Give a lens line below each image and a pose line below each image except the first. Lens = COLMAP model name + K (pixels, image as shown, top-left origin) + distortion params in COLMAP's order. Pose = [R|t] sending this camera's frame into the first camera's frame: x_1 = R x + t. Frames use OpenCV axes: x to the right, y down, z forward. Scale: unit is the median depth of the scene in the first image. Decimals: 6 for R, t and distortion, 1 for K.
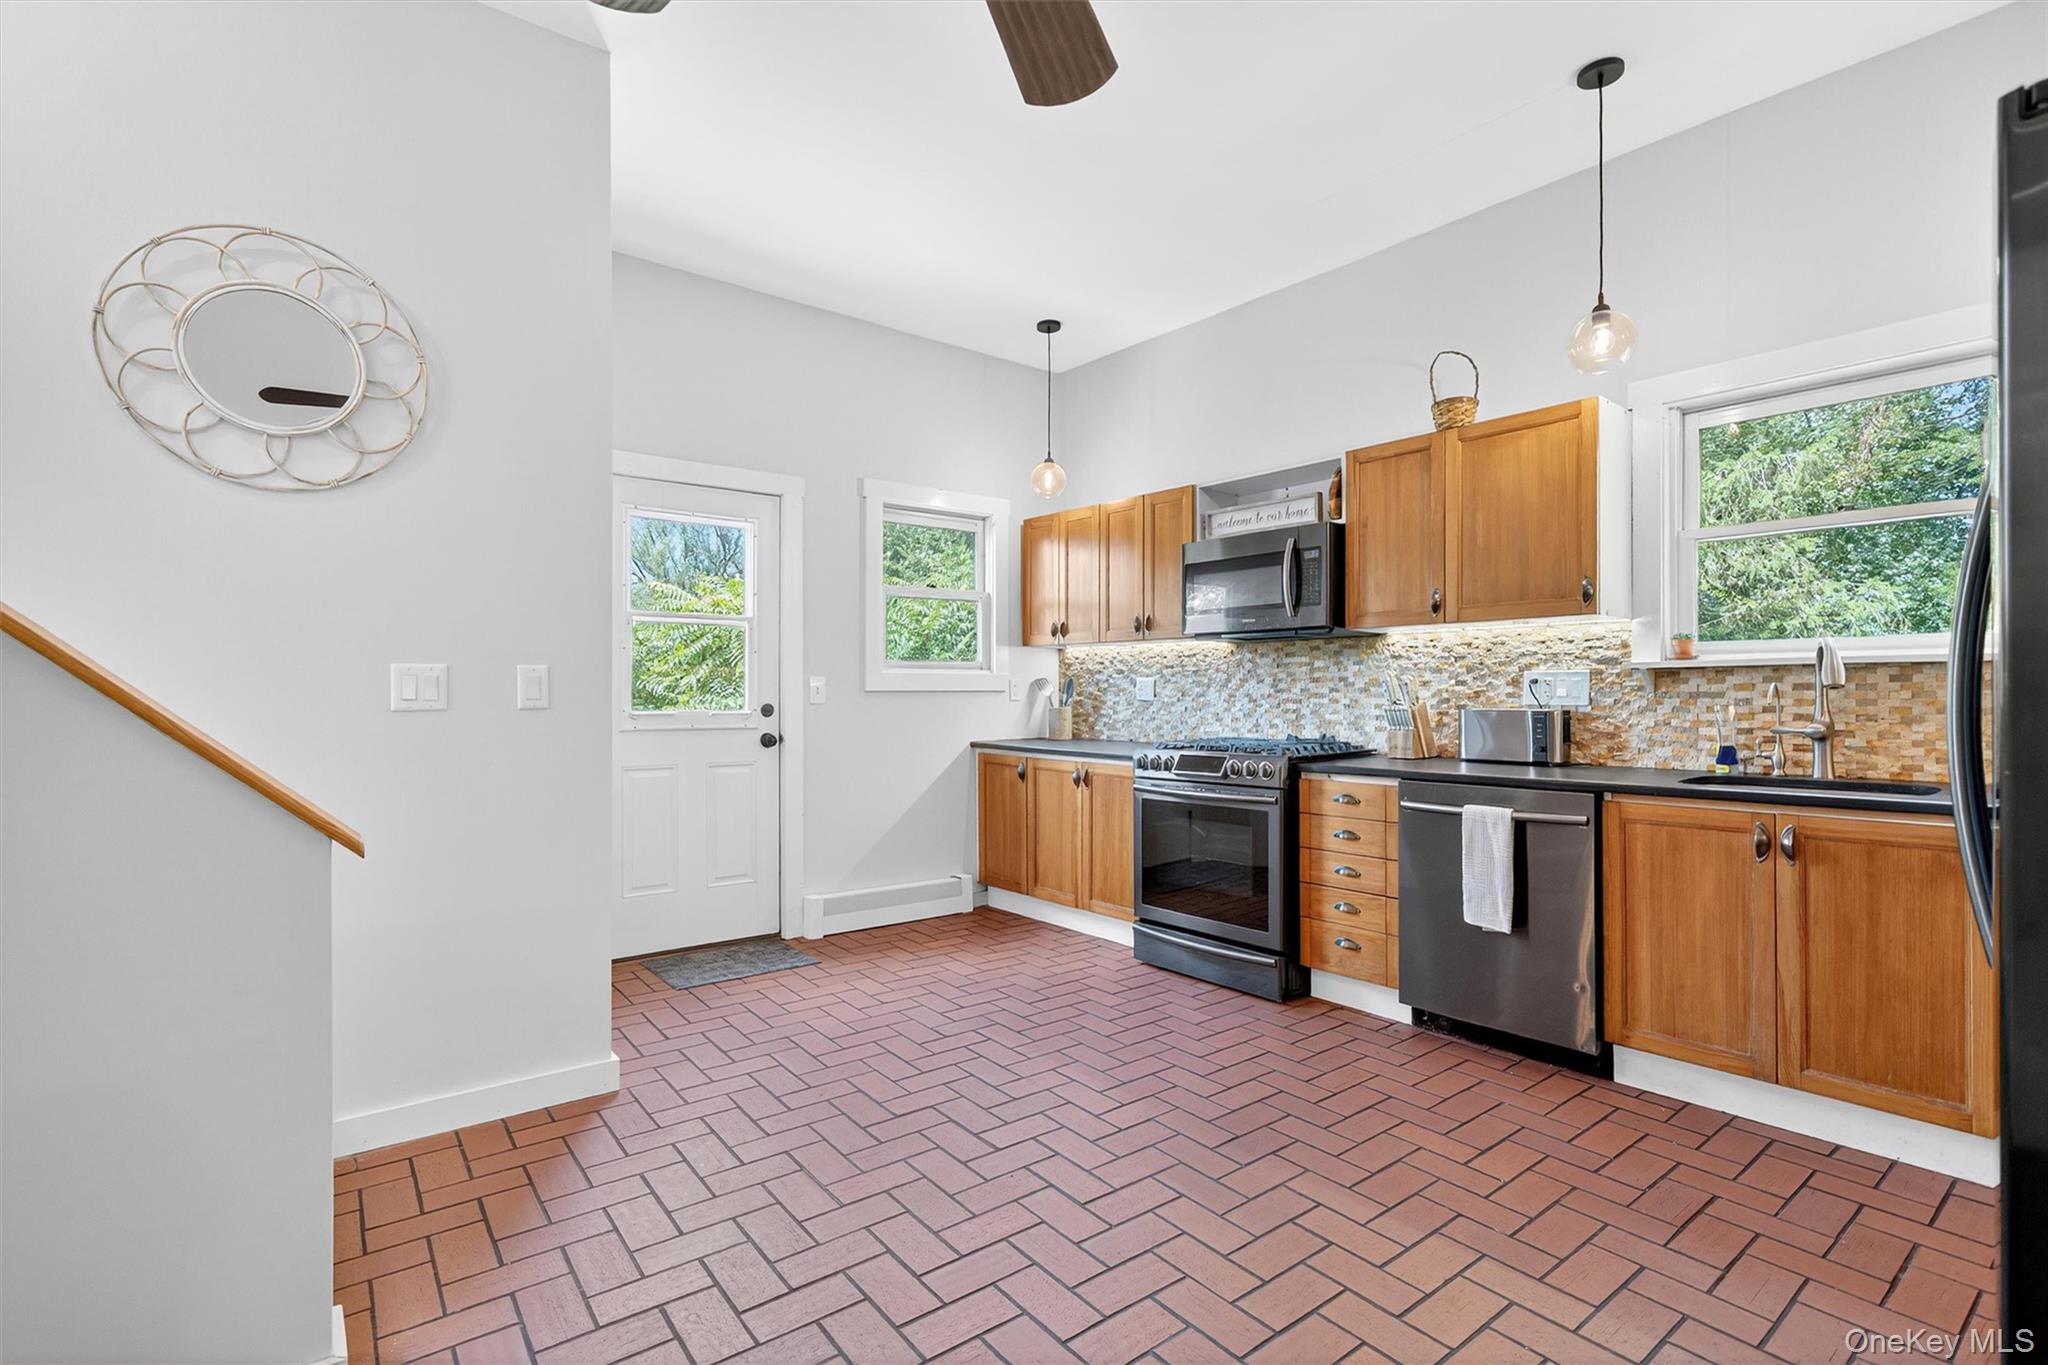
lens RADIAL K [[904.7, 0, 1020.6], [0, 904.7, 690.5], [0, 0, 1]] dist [-0.013881, 0.000904]
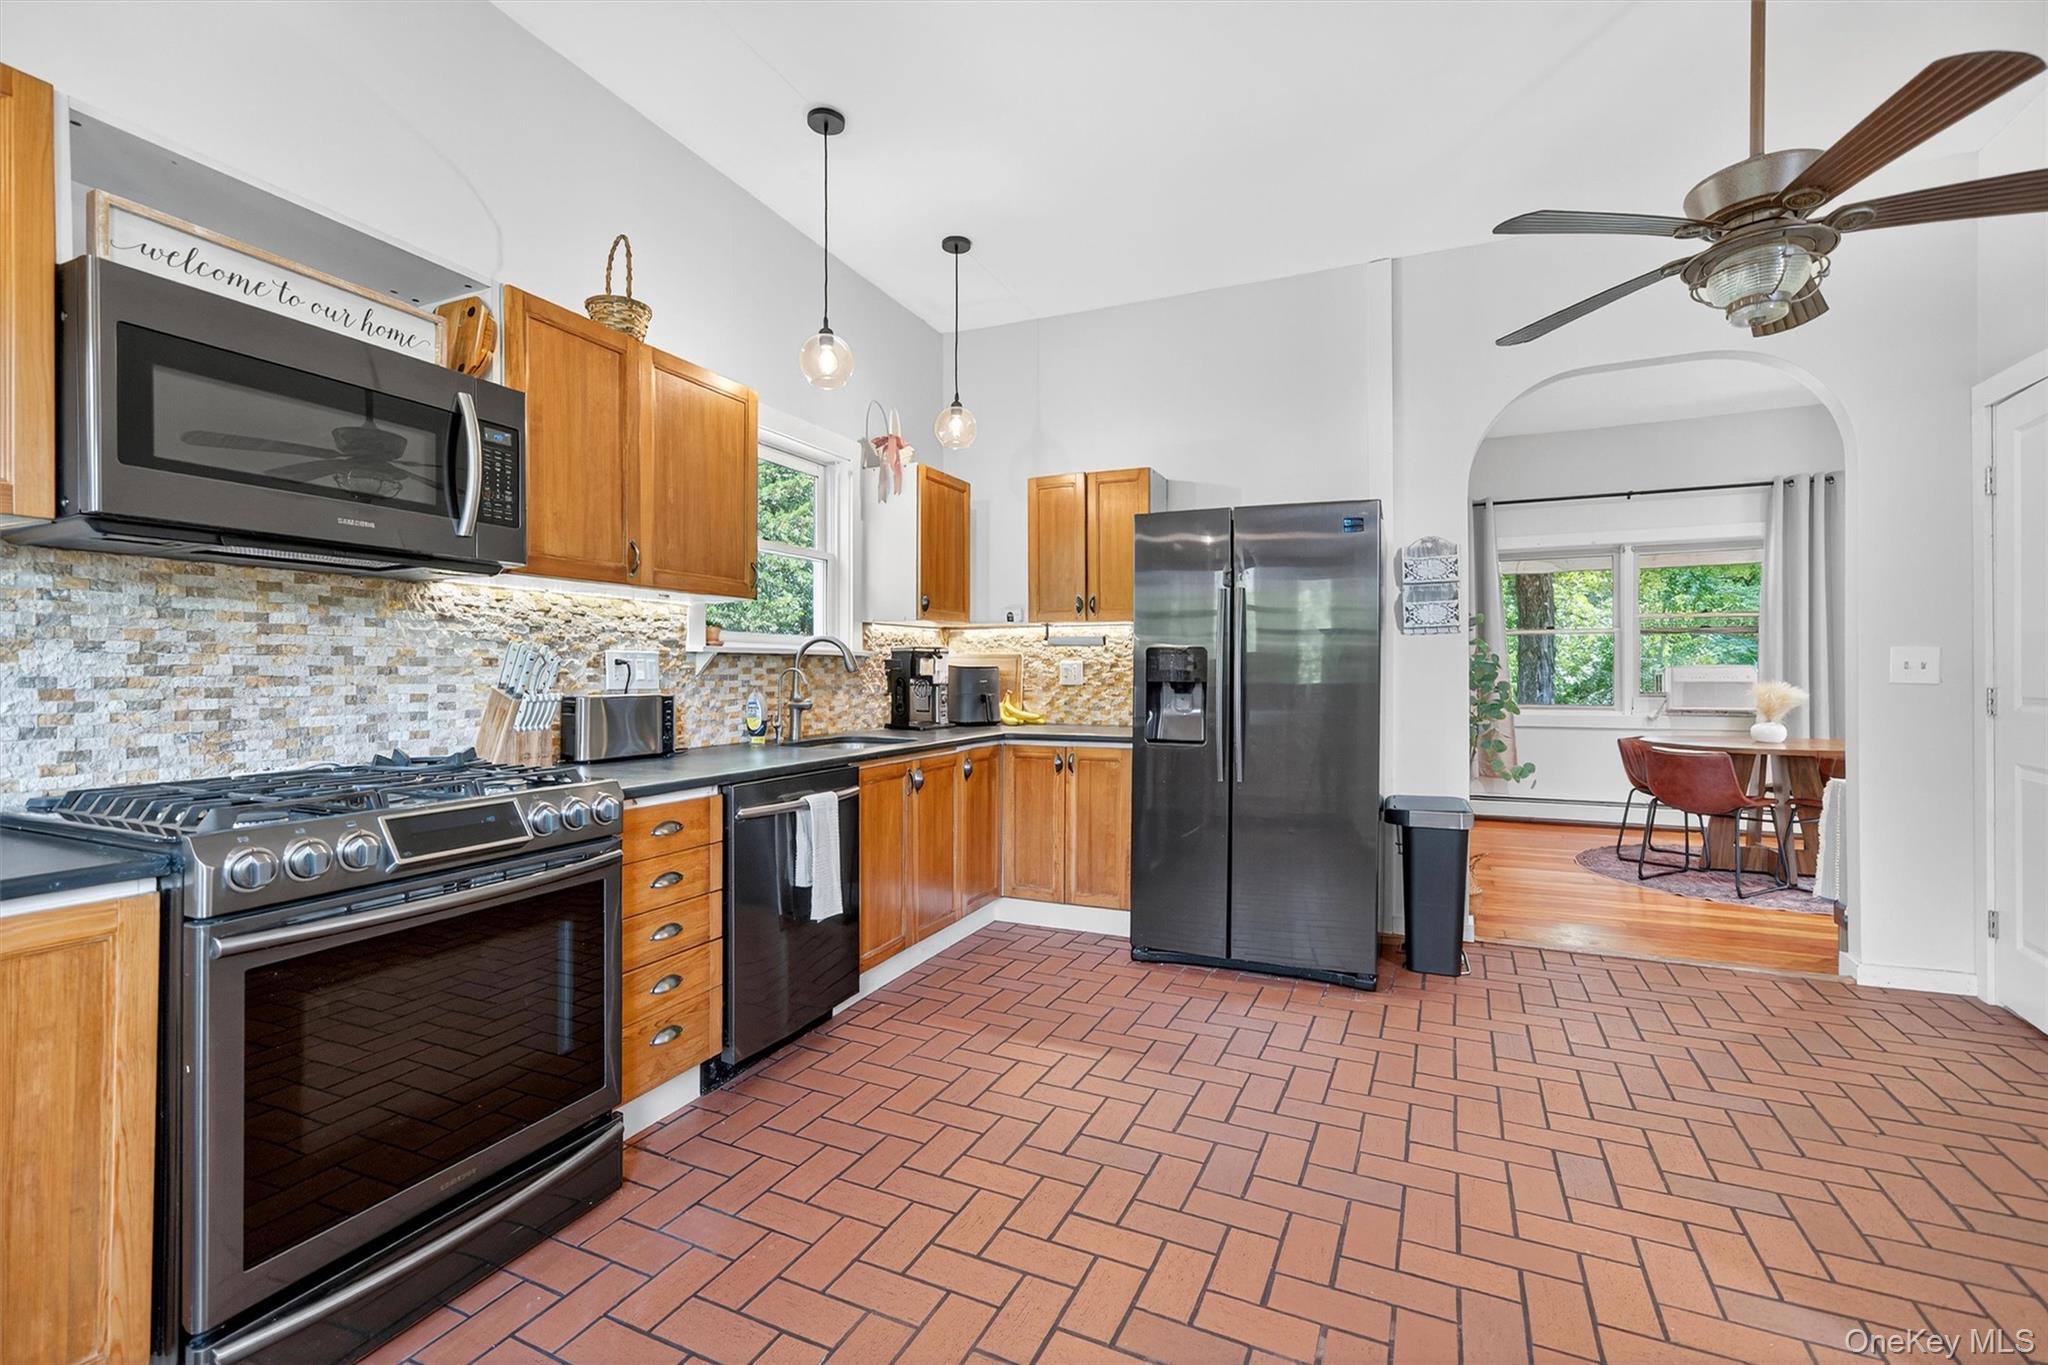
lens RADIAL K [[904.7, 0, 1021.8], [0, 904.7, 672.9], [0, 0, 1]] dist [-0.013881, 0.000904]
pose [[-0.462435, 0.000437, 0.886653, -0.328431], [-0.005295, 0.999981, -0.003255, 0.000648], [-0.886637, -0.006200, -0.462424, 0.924244]]
